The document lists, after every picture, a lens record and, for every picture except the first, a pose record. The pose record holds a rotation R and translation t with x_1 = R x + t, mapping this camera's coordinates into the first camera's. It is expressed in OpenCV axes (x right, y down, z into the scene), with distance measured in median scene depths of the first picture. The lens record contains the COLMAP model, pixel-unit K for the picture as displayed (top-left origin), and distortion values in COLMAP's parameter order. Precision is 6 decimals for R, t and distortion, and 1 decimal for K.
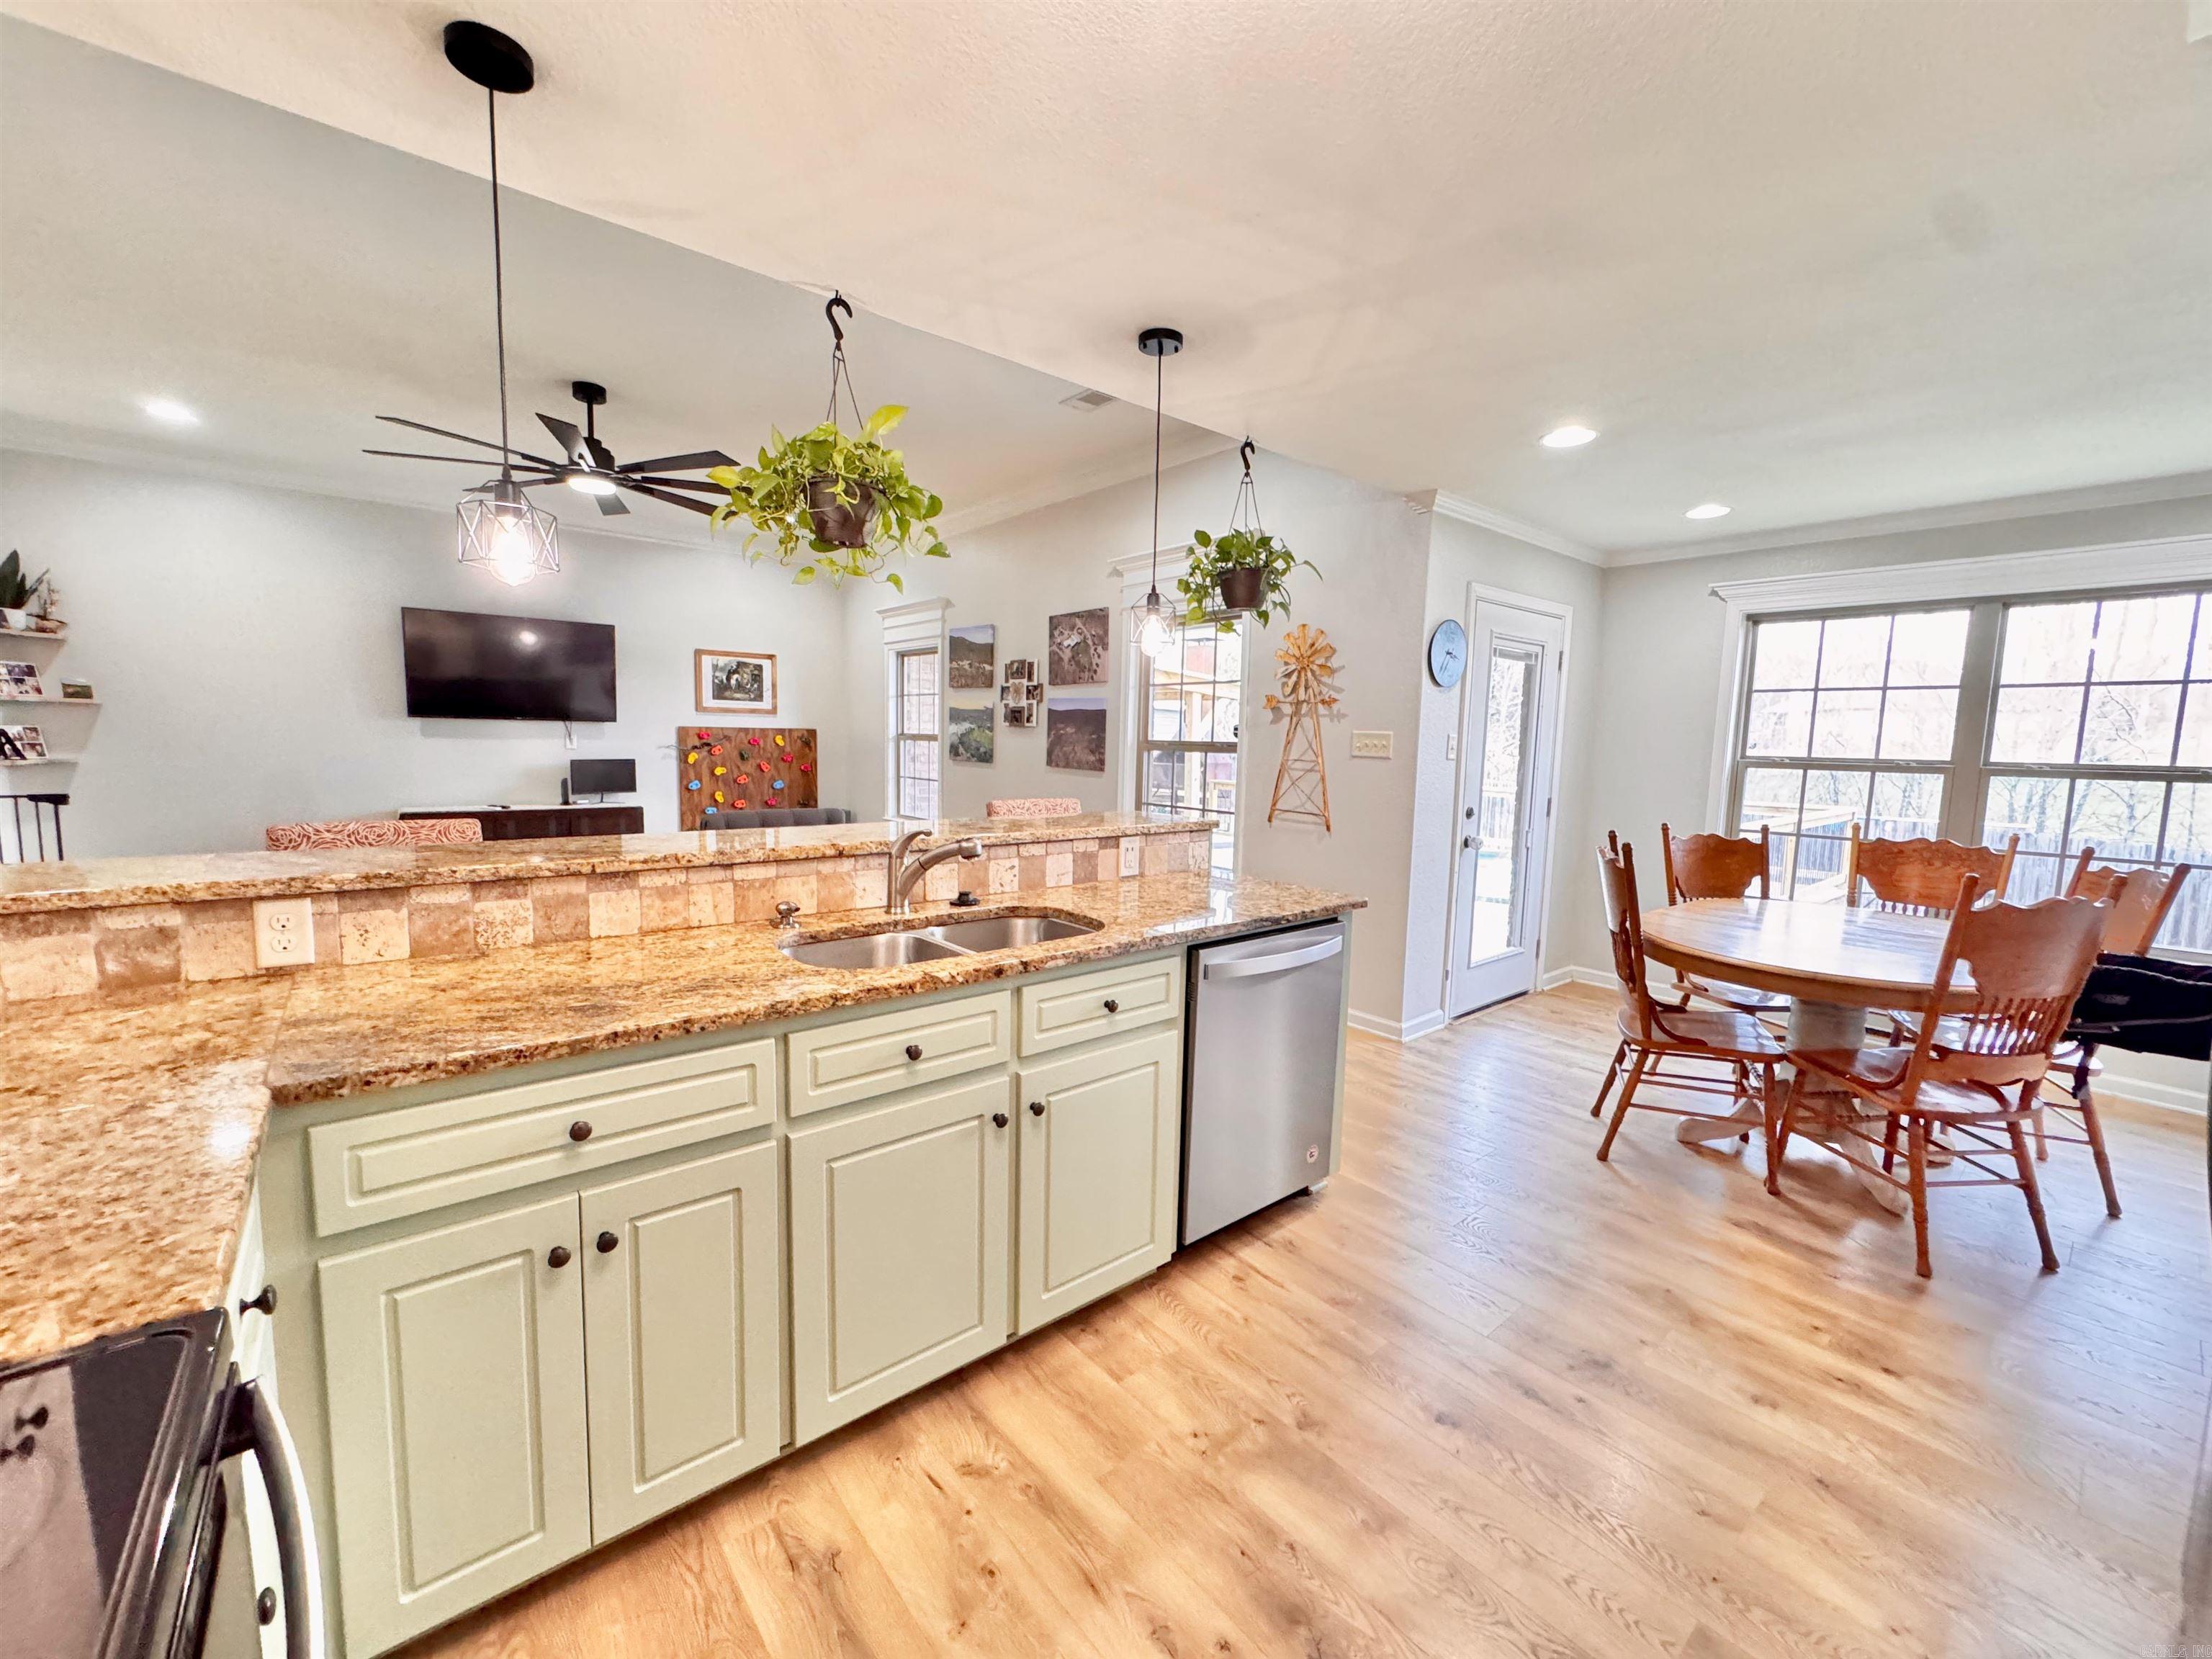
lens RADIAL K [[881.7, 0, 1106.0], [0, 881.7, 829.5], [0, 0, 1]] dist [-0.000890, 0.000057]
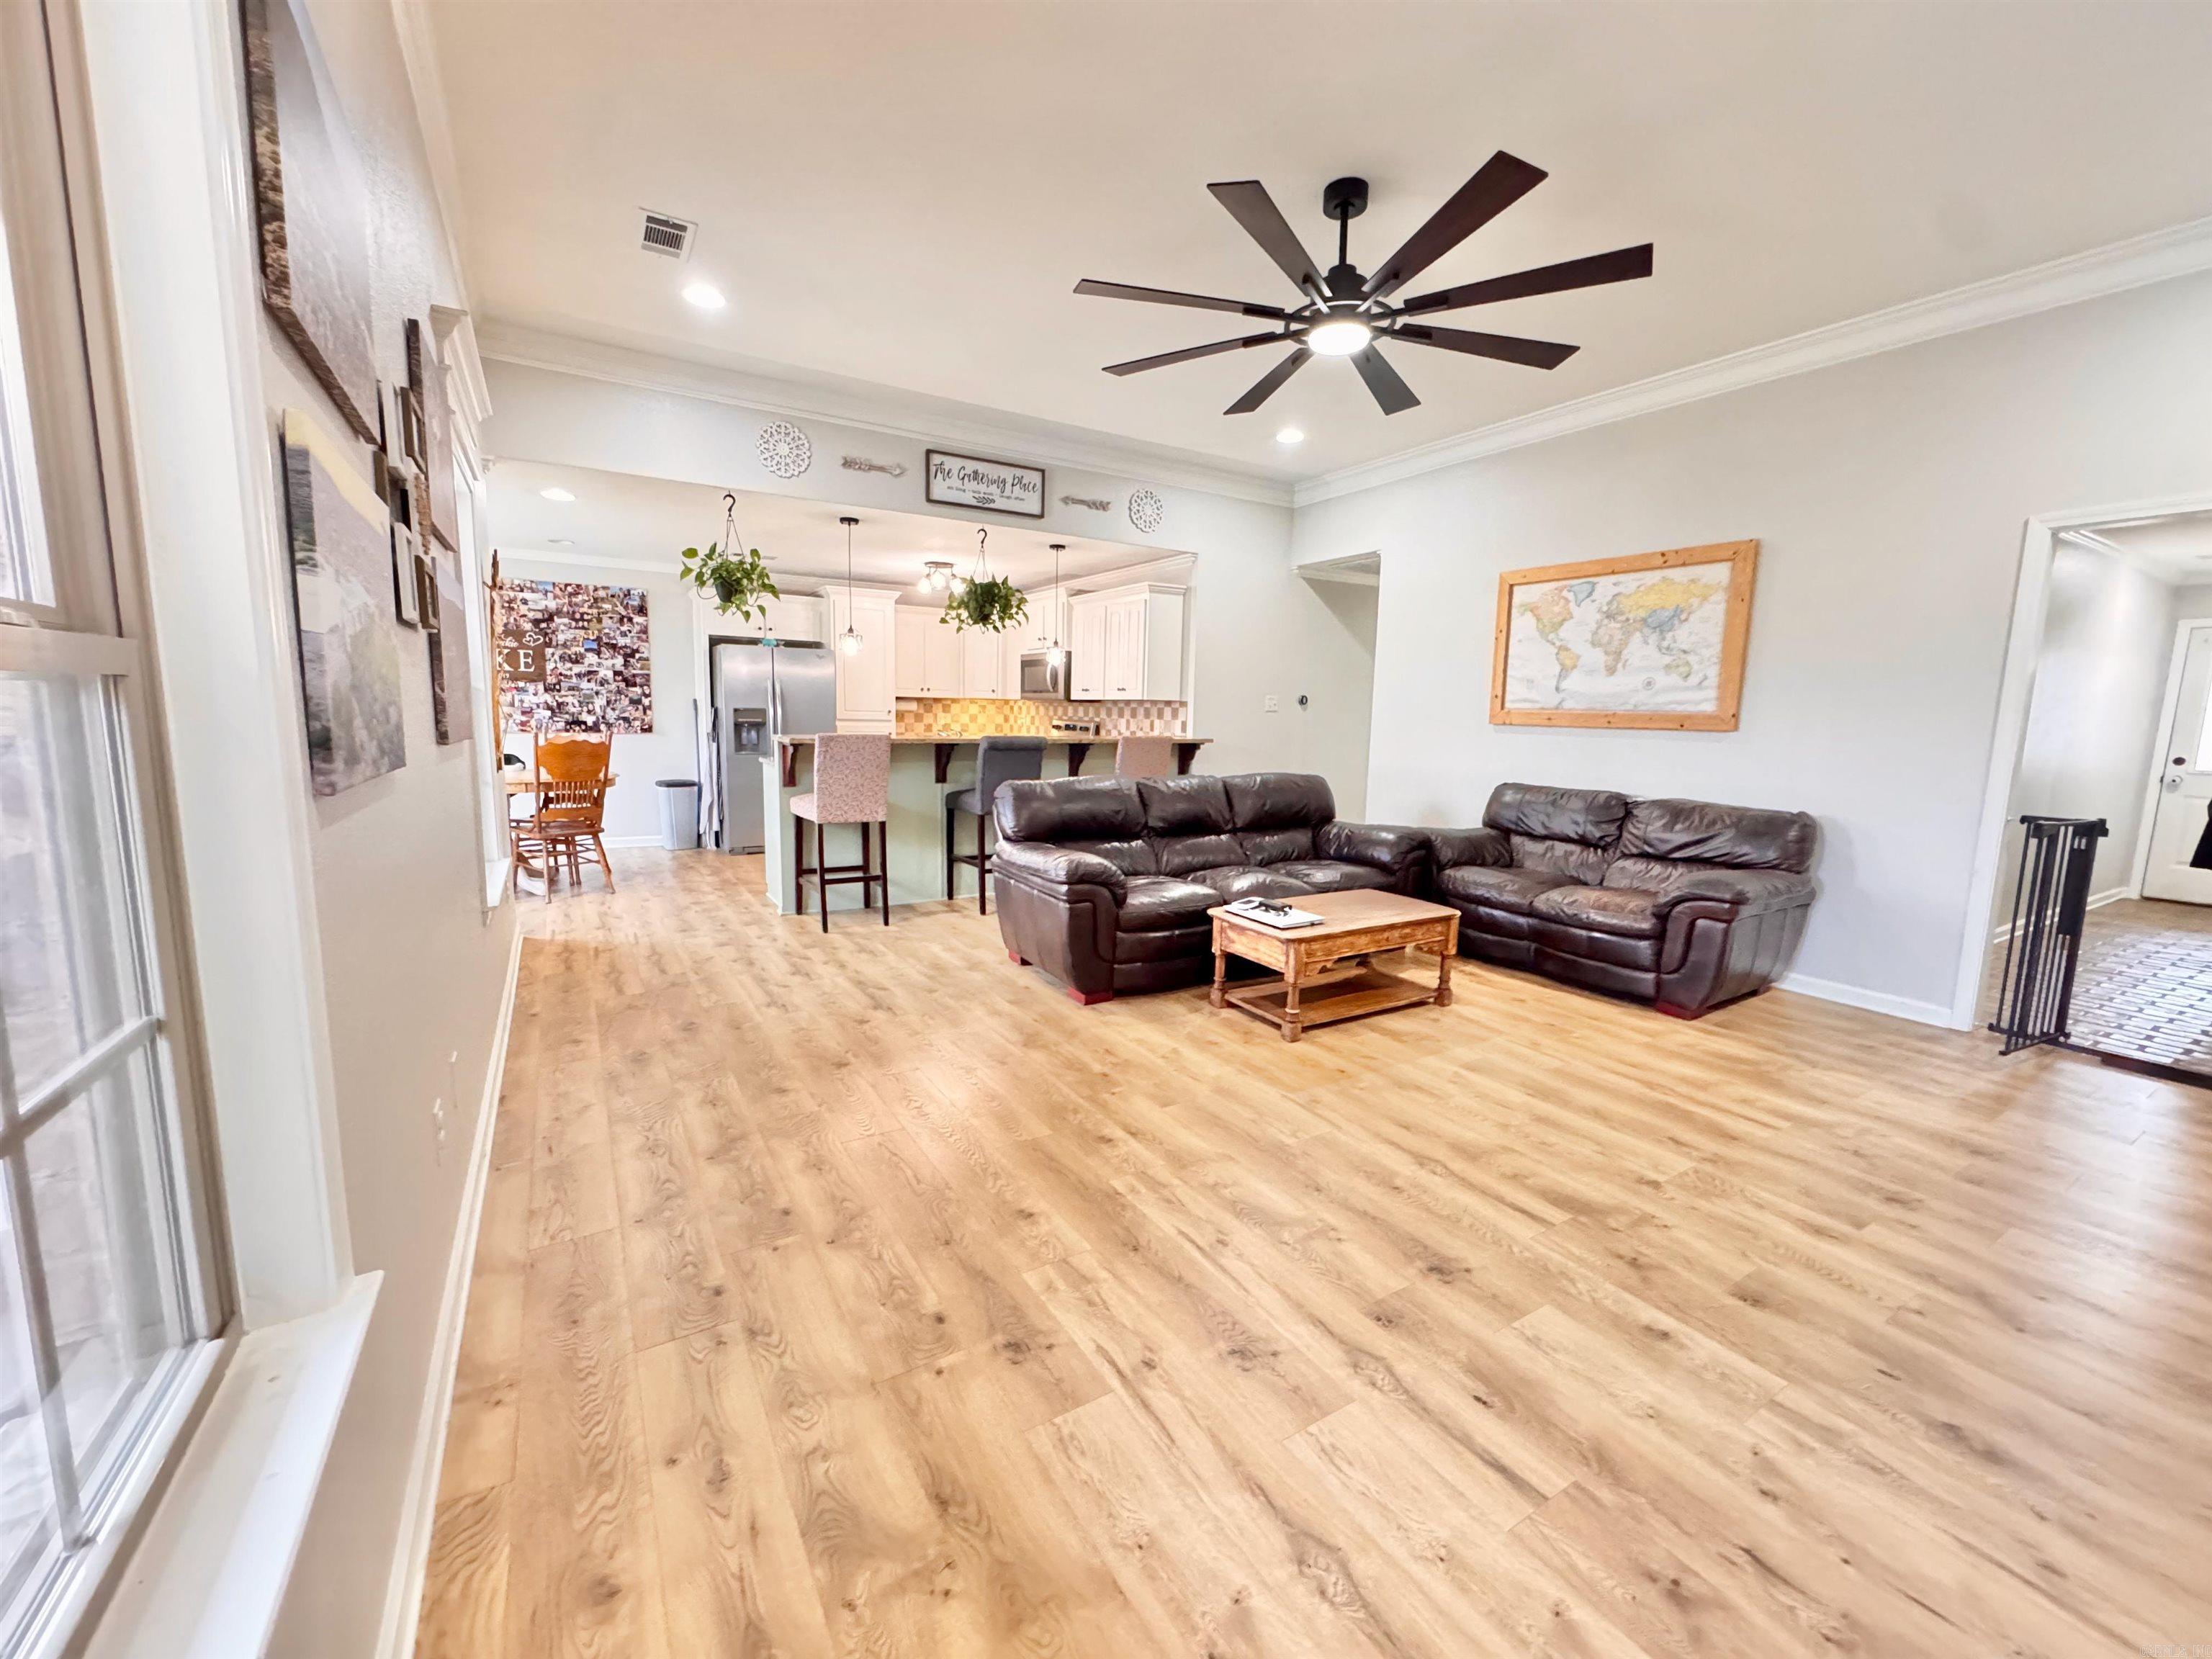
lens RADIAL K [[881.7, 0, 1106.0], [0, 881.7, 829.5], [0, 0, 1]] dist [-0.000890, 0.000057]
pose [[-0.986653, -0.067281, 0.148285, -0.404508], [-0.030242, 0.970517, 0.239128, -0.135758], [-0.160002, 0.231452, -0.959599, 1.327535]]
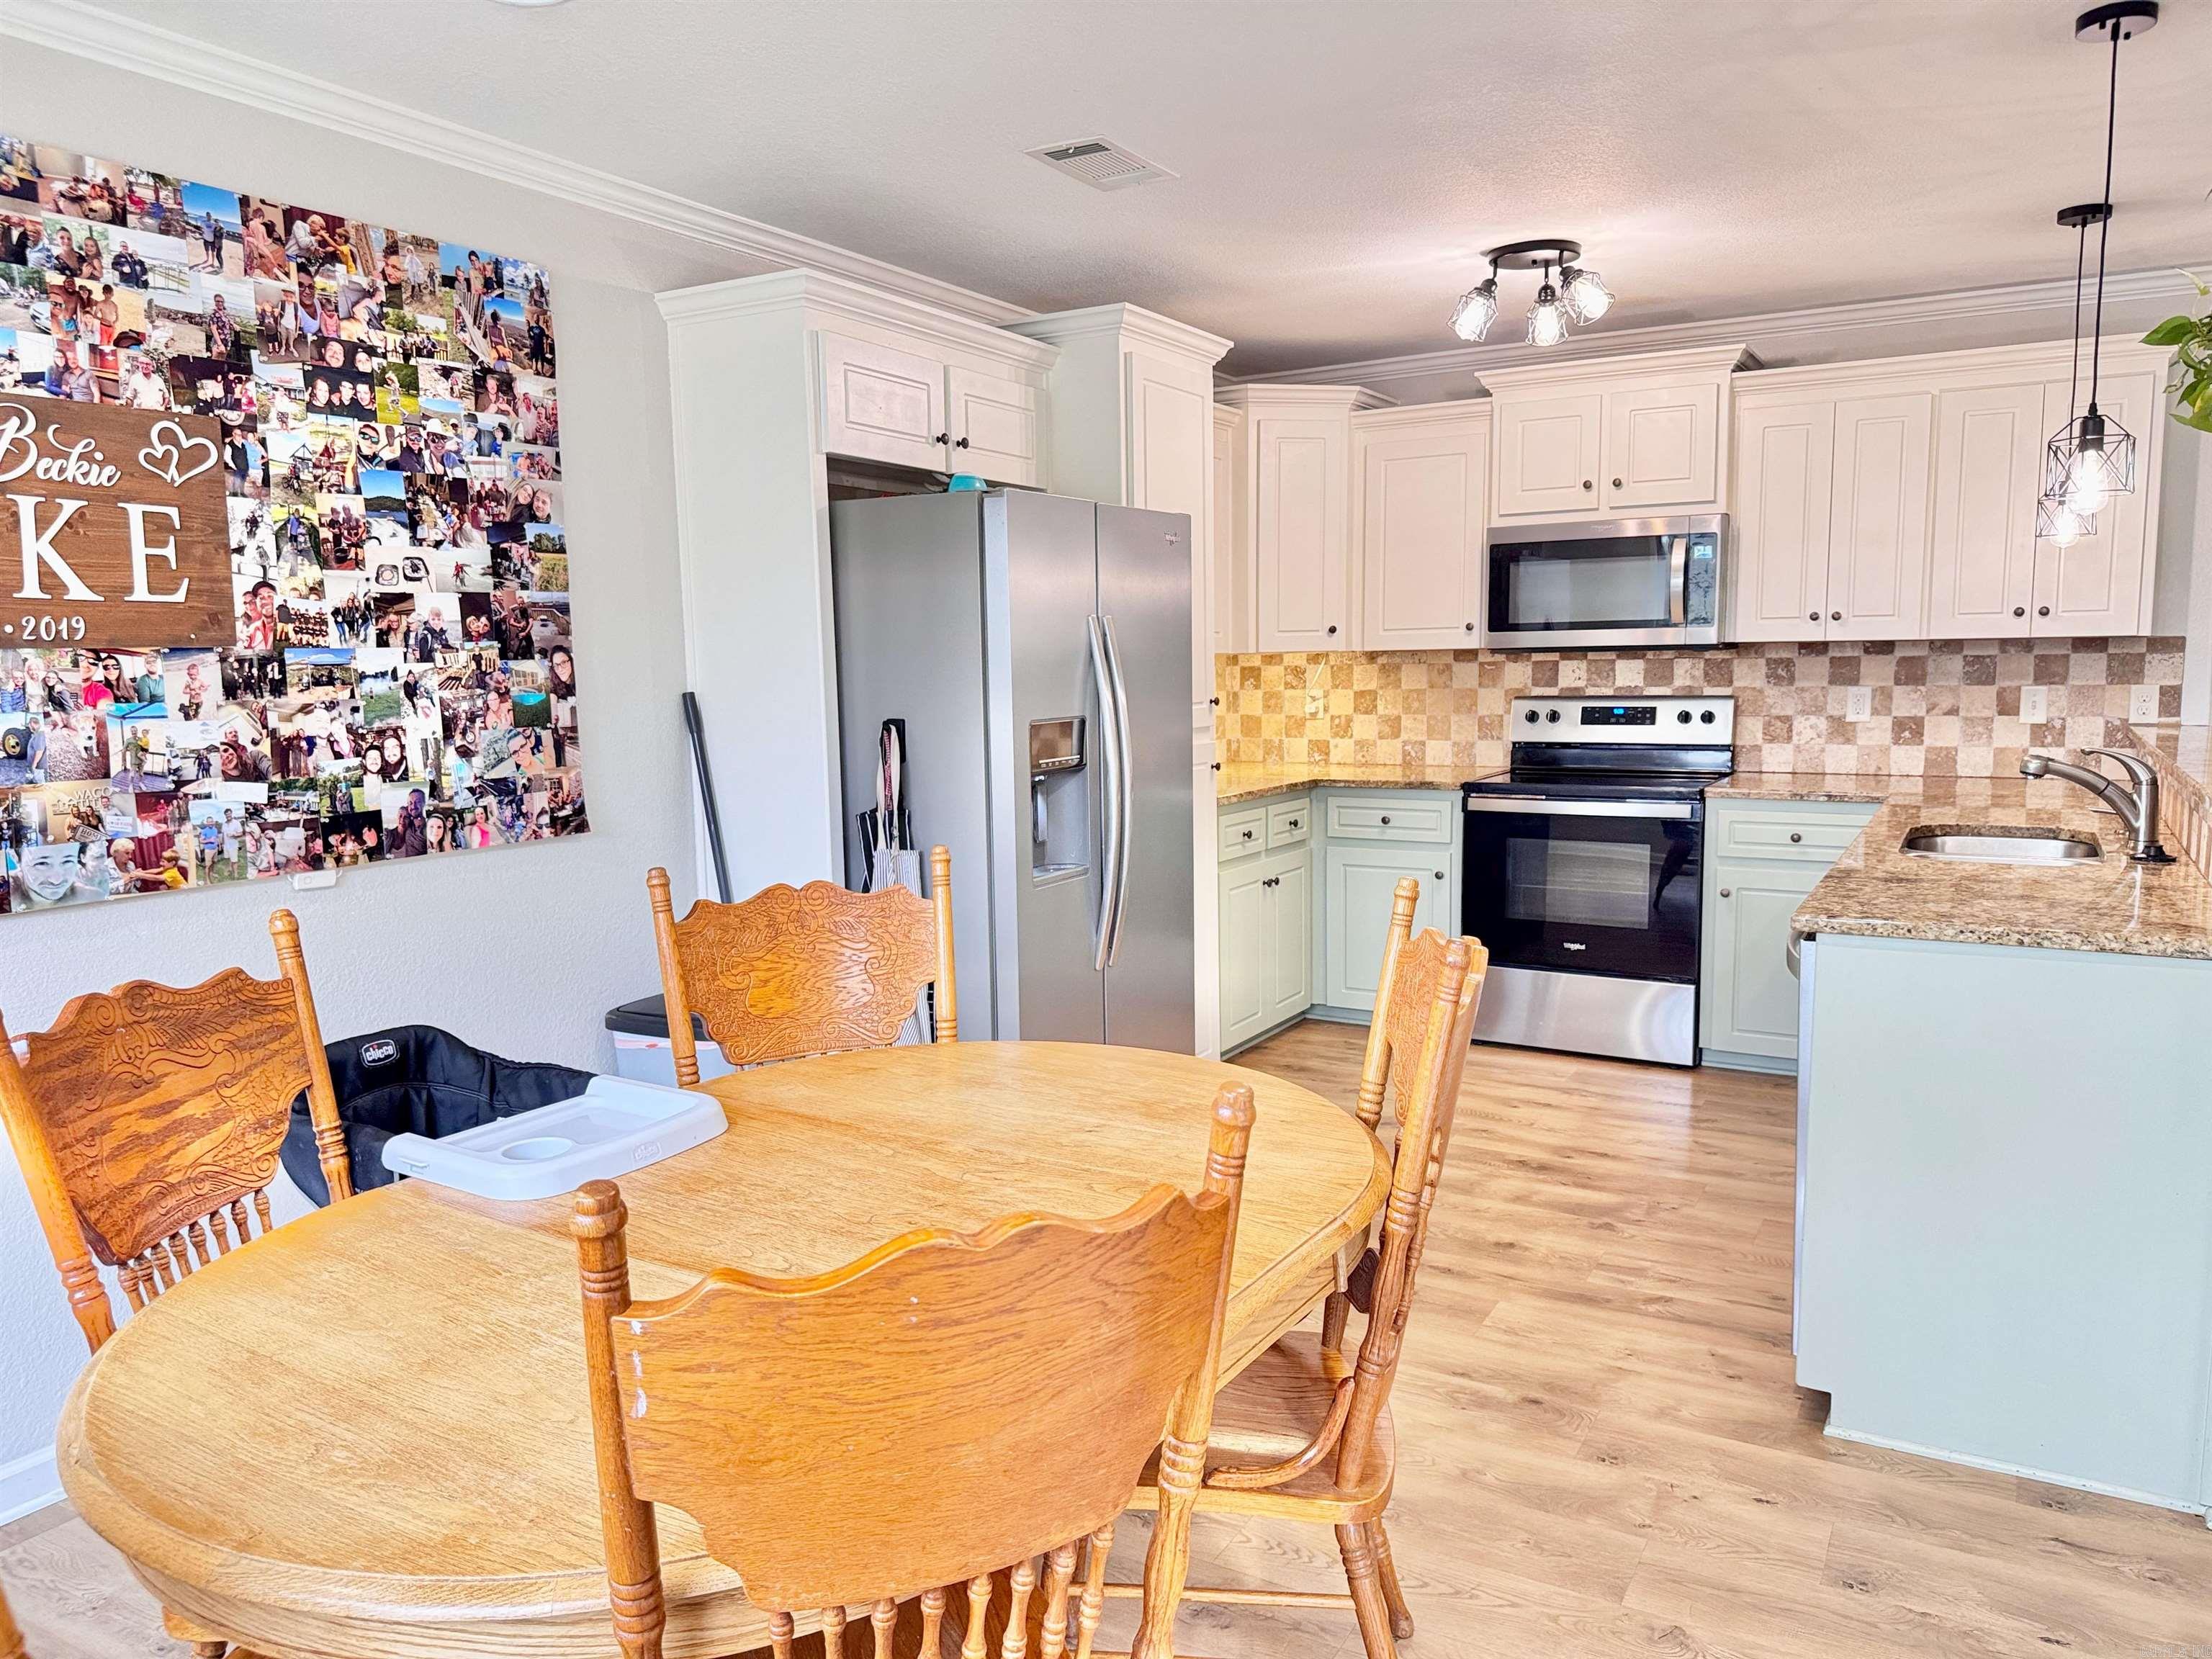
lens RADIAL K [[1584.5, 0, 1101.2], [0, 1584.5, 838.1], [0, 0, 1]] dist [0.037966, -0.048409]
pose [[-0.940908, 0.033455, -0.337007, 0.464225], [-0.039130, 0.977705, 0.206307, -0.073573], [0.336395, 0.207303, -0.918621, 0.779281]]
